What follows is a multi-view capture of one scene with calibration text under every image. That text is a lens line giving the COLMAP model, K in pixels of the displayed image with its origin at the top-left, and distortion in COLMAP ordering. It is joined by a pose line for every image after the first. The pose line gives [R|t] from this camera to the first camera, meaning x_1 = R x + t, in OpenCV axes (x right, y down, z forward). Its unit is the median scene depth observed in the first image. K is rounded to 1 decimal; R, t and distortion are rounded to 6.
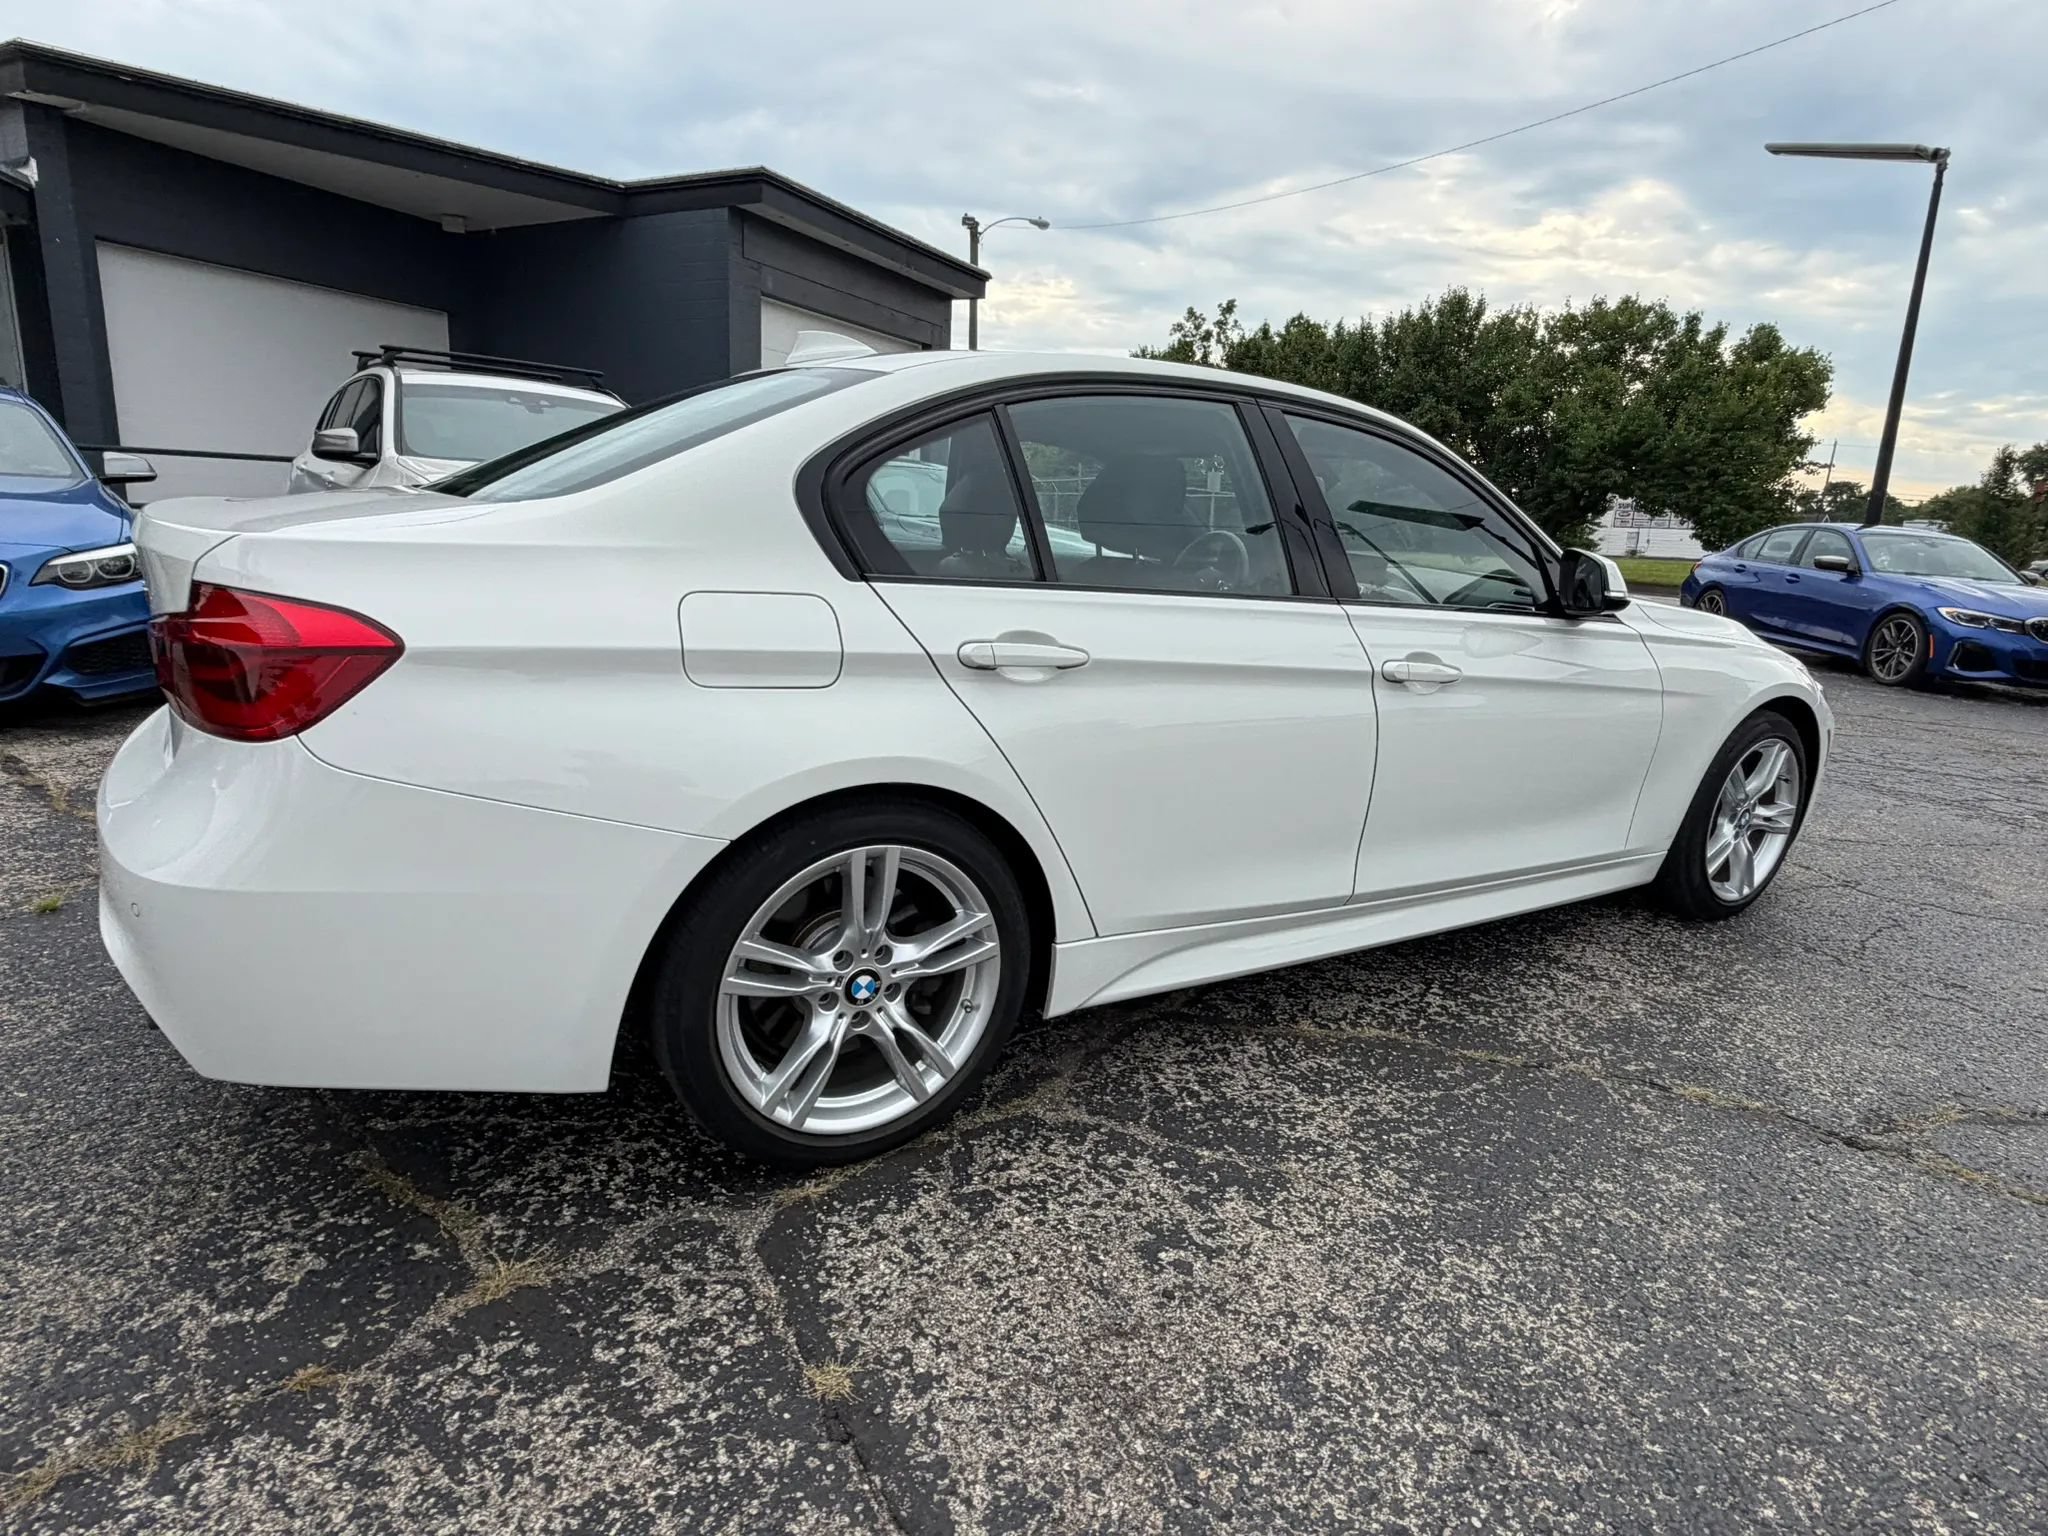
lens RADIAL K [[1097.8, 0, 1024.4], [0, 1097.8, 760.3], [0, 0, 1]] dist [-0.001138, 0.000209]
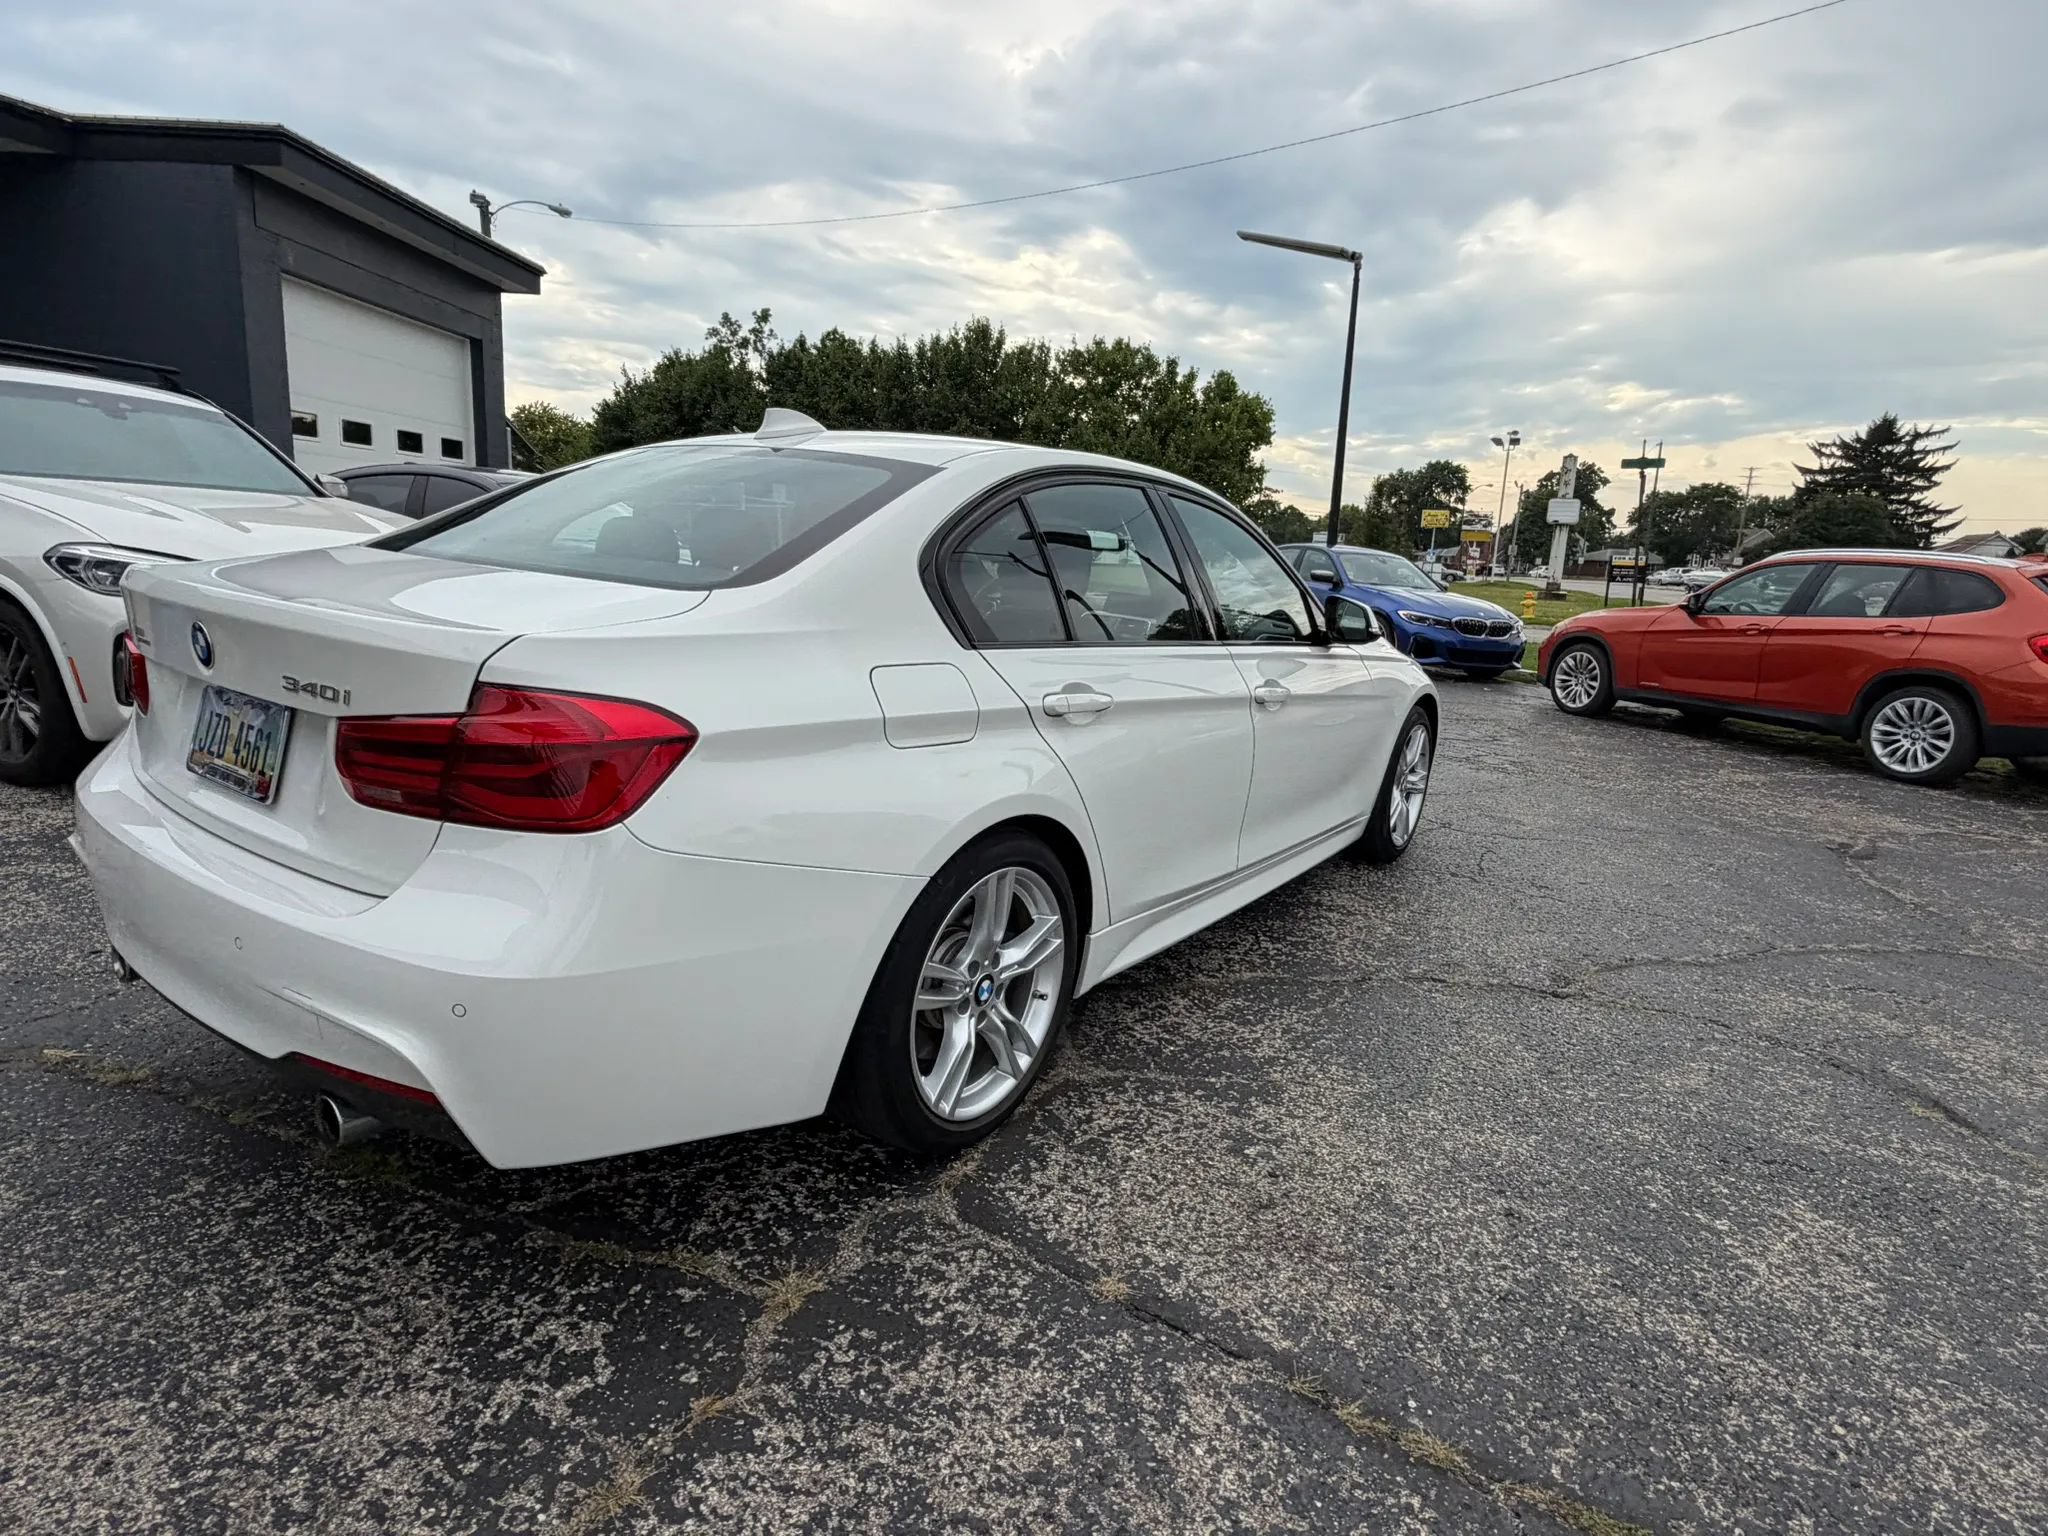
lens RADIAL K [[1097.8, 0, 1024.4], [0, 1097.8, 760.3], [0, 0, 1]] dist [-0.001138, 0.000209]
pose [[0.913862, -0.074269, 0.399173, -0.084091], [0.075862, 0.997048, 0.011830, -0.007667], [-0.398874, 0.019471, 0.916799, -0.015843]]
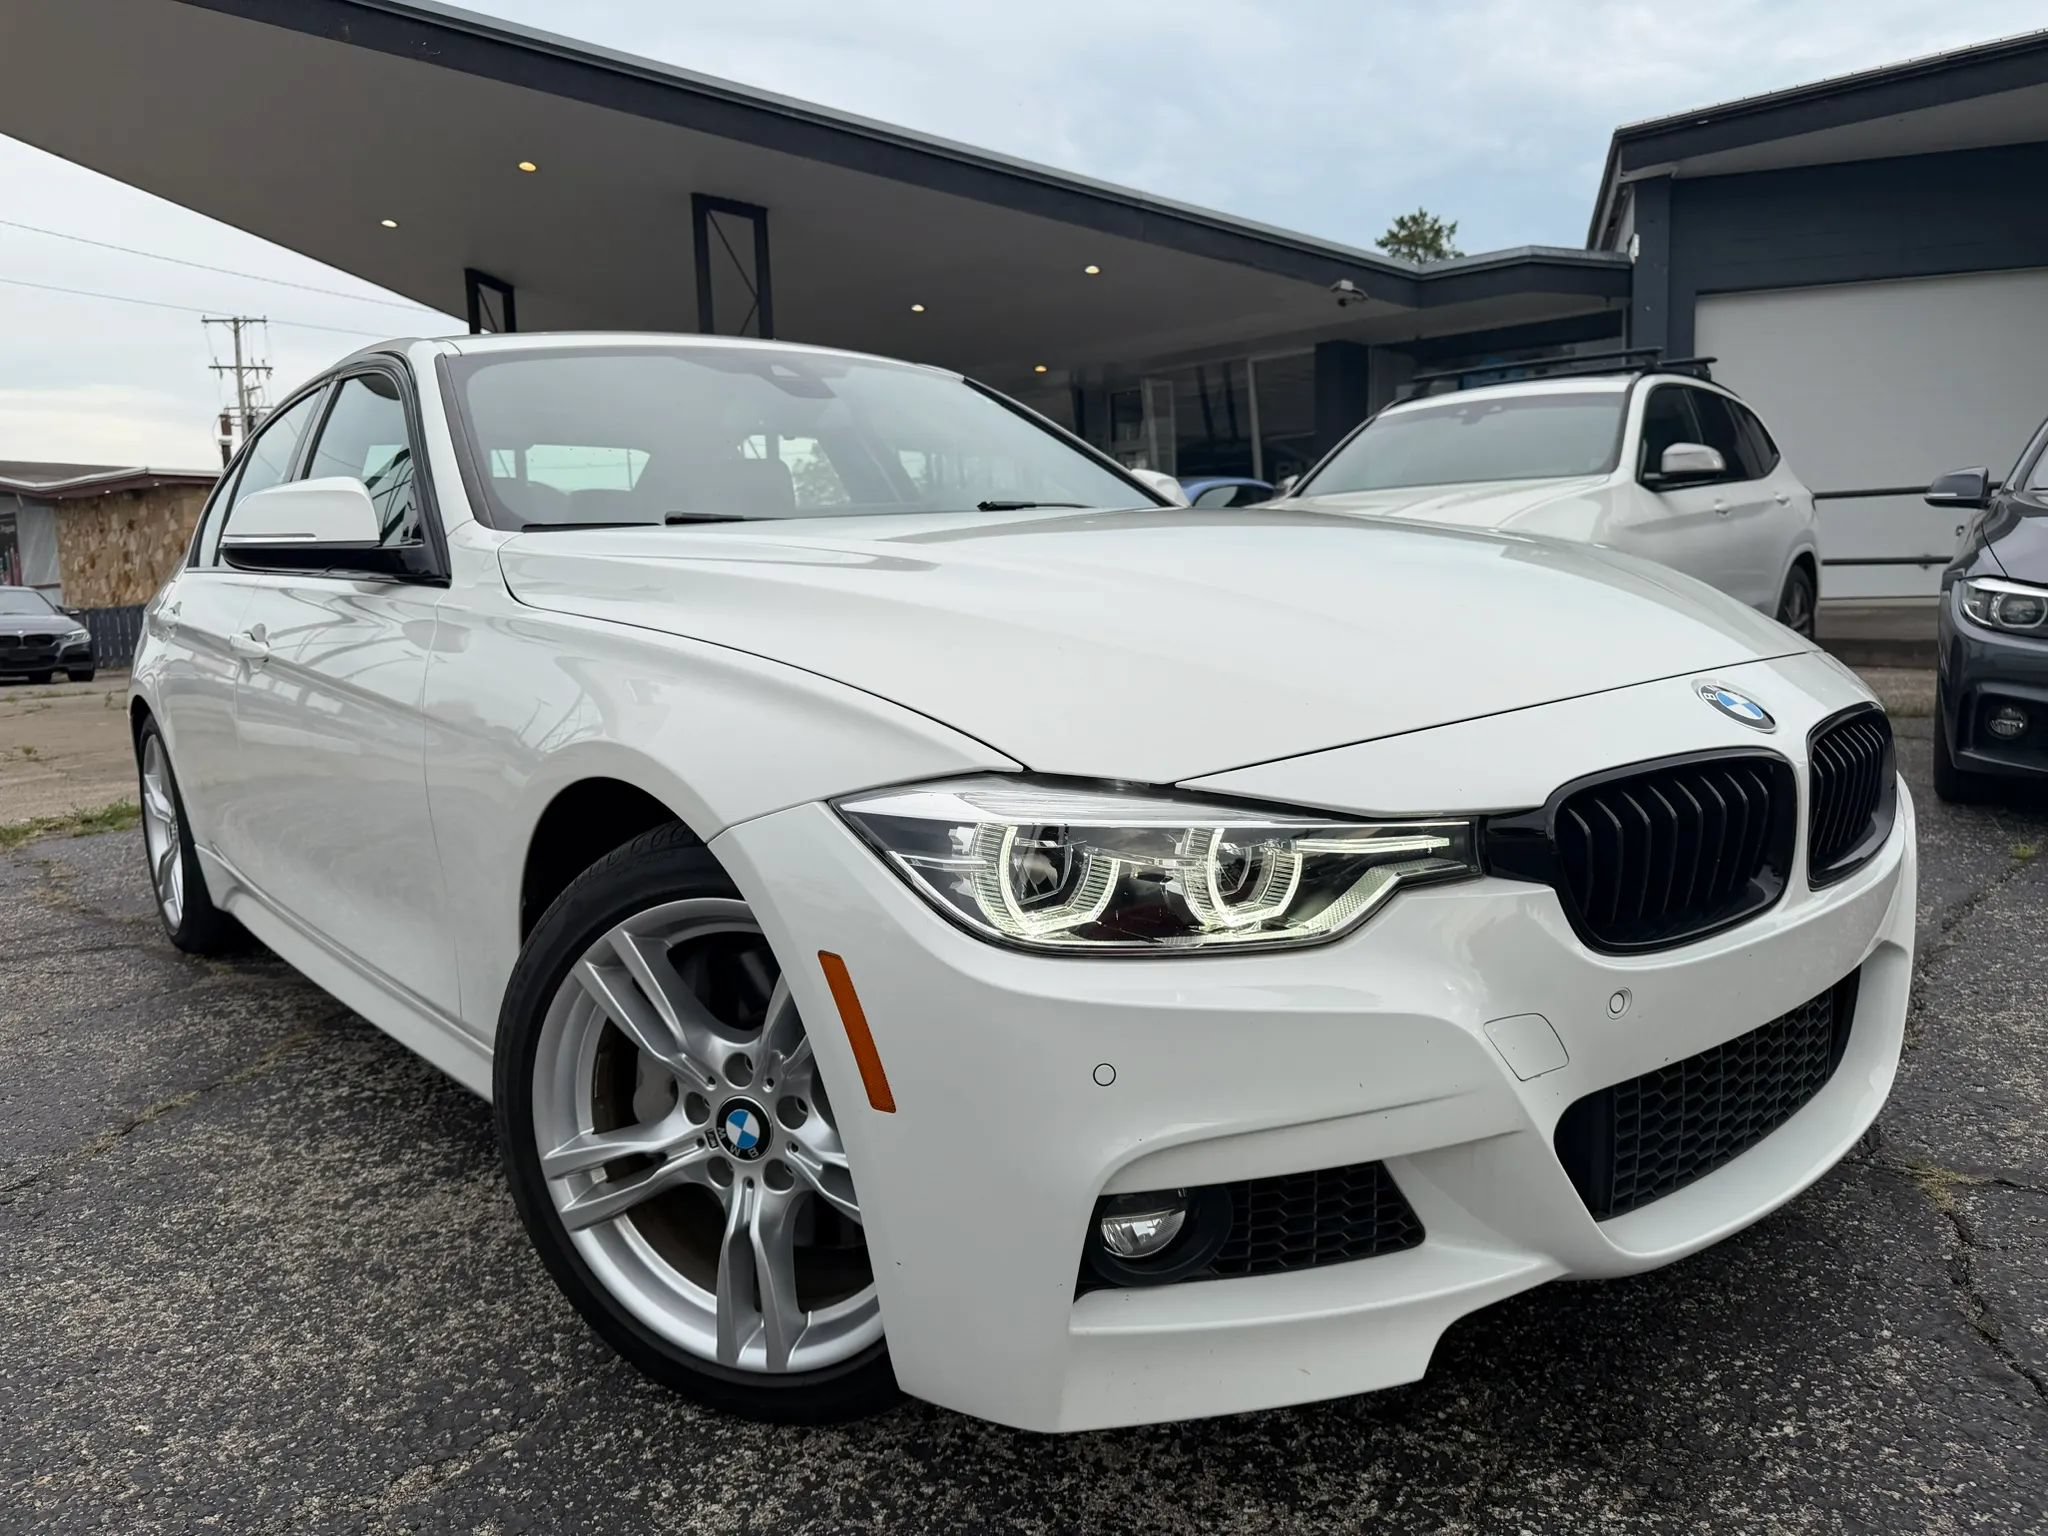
lens RADIAL K [[1443.4, 0, 1024.0], [0, 1443.4, 768.0], [0, 0, 1]] dist [0.004178, -0.000163]
pose [[0.145144, 0.071261, -0.986841, 0.306053], [-0.165149, 0.985155, 0.046850, -0.027388], [0.975530, 0.156176, 0.154758, 0.271973]]
